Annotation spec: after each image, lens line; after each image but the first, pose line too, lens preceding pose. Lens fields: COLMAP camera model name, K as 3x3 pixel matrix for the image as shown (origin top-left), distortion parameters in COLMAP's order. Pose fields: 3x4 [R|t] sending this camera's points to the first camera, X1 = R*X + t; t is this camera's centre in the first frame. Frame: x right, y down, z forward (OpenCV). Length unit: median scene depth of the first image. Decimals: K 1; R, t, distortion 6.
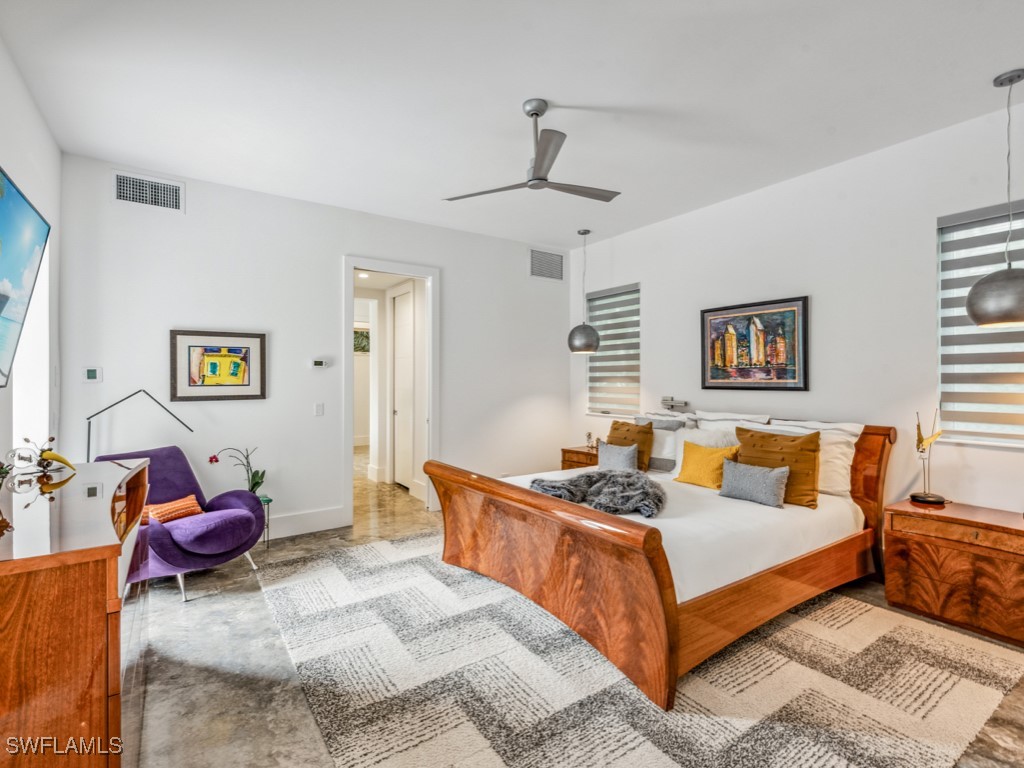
lens RADIAL K [[488.5, 0, 512.0], [0, 488.5, 384.0], [0, 0, 1]] dist [-0.000005, -0.000186]
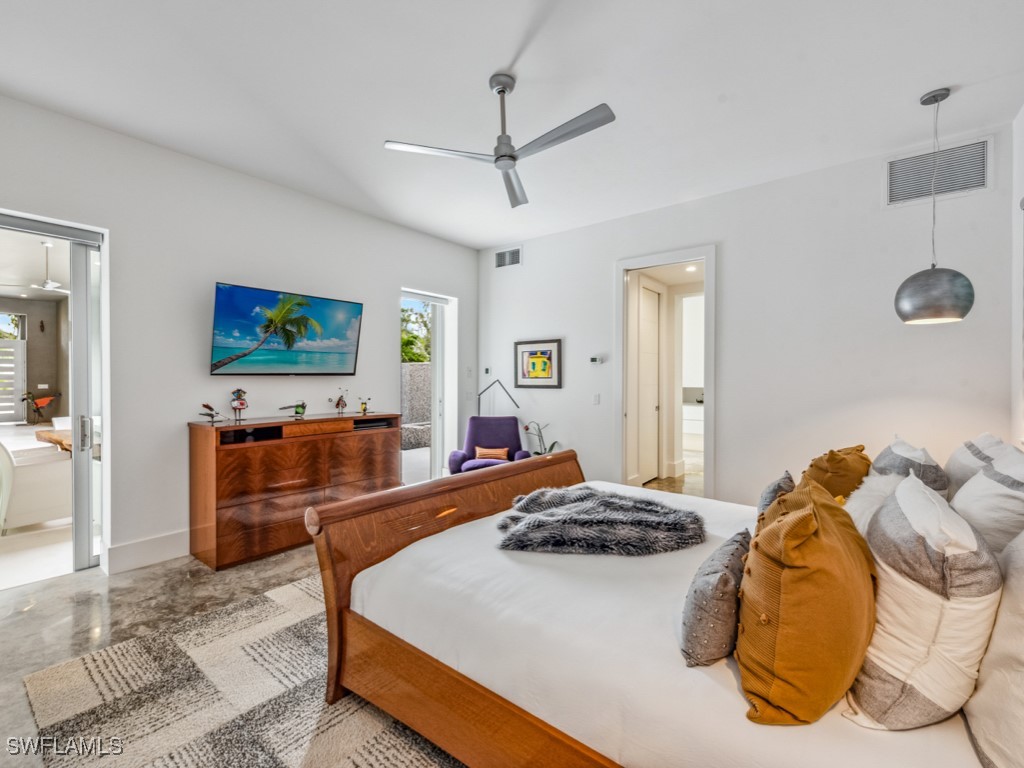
lens RADIAL K [[453.8, 0, 514.1], [0, 453.8, 382.9], [0, 0, 1]] dist [0.019777, -0.007564]
pose [[0.289430, 0.010403, -0.957143, 0.657026], [-0.017192, 0.999836, 0.005668, 0.011121], [0.957045, 0.014815, 0.289561, 0.549533]]
